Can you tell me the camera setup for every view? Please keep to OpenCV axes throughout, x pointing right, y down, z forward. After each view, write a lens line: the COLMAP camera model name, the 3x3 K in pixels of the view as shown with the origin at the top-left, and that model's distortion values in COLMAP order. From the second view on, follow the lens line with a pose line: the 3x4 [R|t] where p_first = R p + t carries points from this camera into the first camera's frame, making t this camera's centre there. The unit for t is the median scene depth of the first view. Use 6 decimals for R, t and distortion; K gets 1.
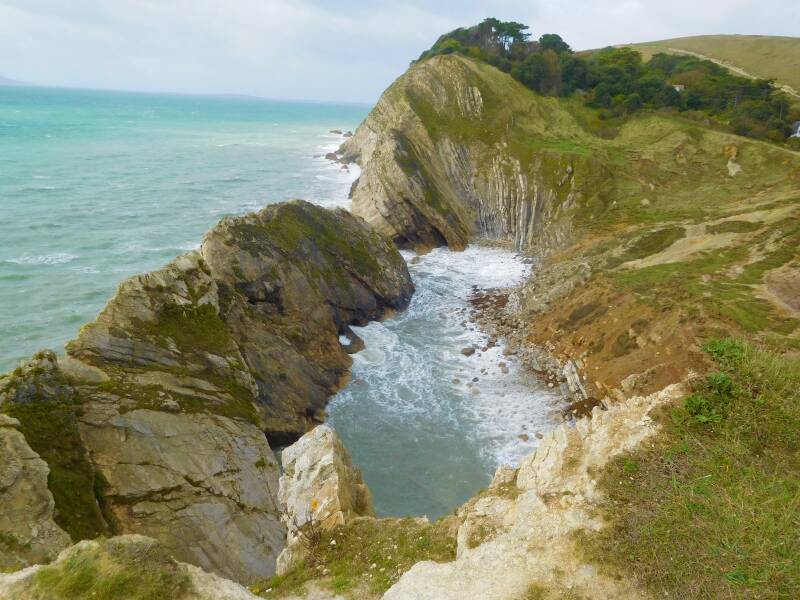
lens RADIAL K [[639.5, 0, 400.0], [0, 639.5, 300.0], [0, 0, 1]] dist [-0.010677, -0.002954]
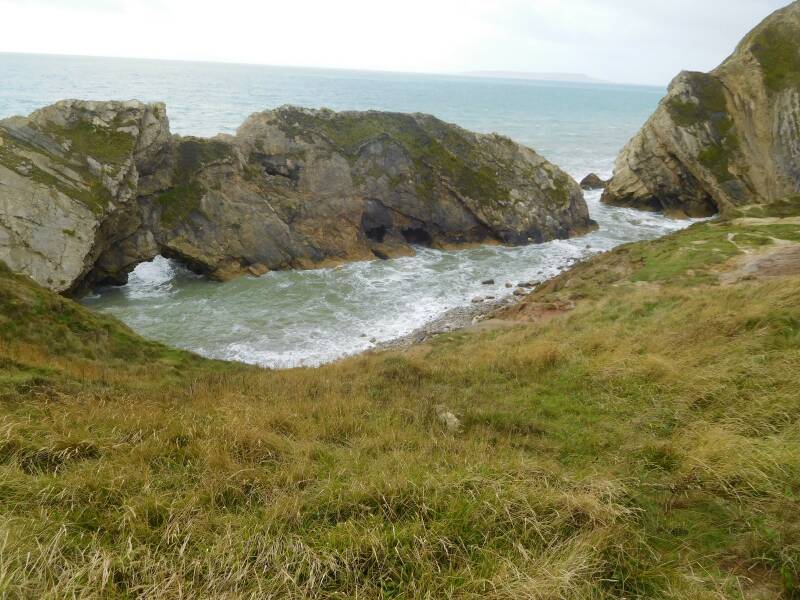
lens RADIAL K [[639.5, 0, 400.0], [0, 639.5, 300.0], [0, 0, 1]] dist [-0.010677, -0.002954]
pose [[0.622803, 0.233117, -0.746842, 0.786734], [-0.243150, 0.964981, 0.098439, 0.051094], [0.743636, 0.120287, 0.657675, 0.383199]]
